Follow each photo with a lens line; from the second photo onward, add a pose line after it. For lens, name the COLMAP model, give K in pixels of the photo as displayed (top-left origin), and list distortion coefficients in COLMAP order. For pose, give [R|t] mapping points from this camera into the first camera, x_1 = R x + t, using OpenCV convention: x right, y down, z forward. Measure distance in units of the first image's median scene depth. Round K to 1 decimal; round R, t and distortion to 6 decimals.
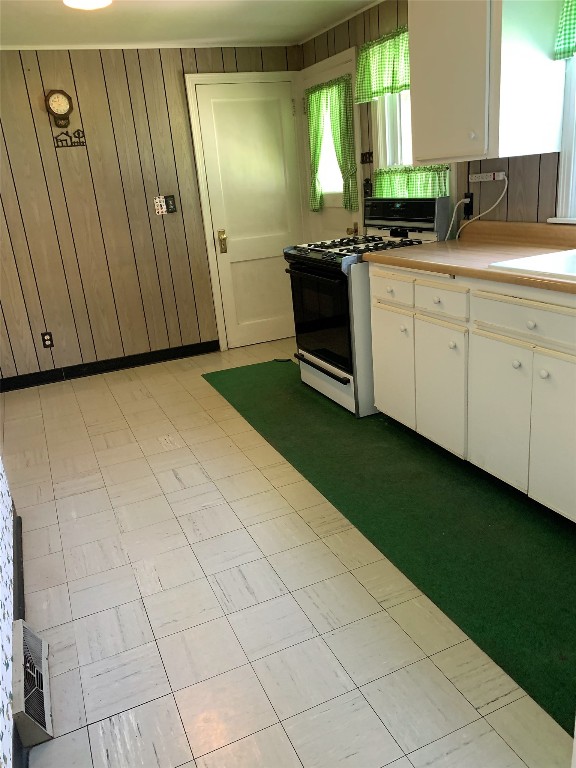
lens RADIAL K [[592.4, 0, 288.0], [0, 592.4, 384.0], [0, 0, 1]] dist [-0.003807, -0.001376]
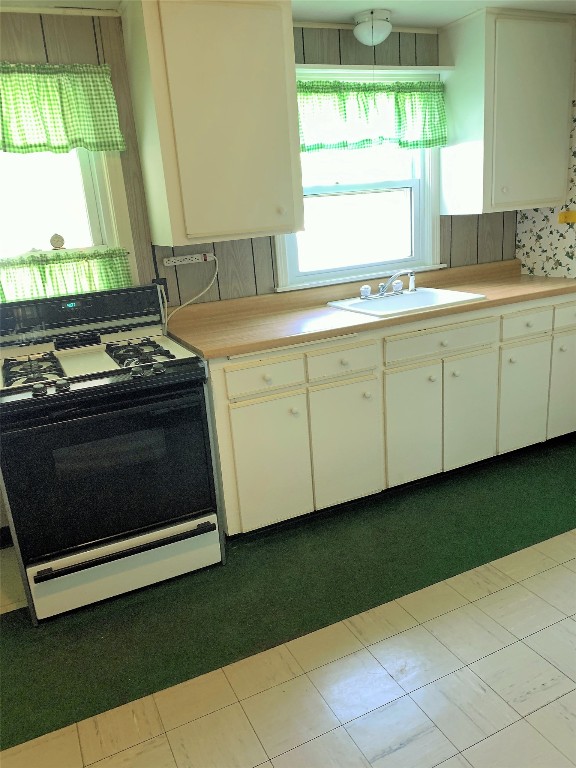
lens RADIAL K [[592.4, 0, 288.0], [0, 592.4, 384.0], [0, 0, 1]] dist [-0.003807, -0.001376]
pose [[-0.026381, -0.192112, 0.981018, -0.688115], [0.399602, 0.897515, 0.186506, -0.302773], [-0.916309, 0.396937, 0.053091, 0.939245]]
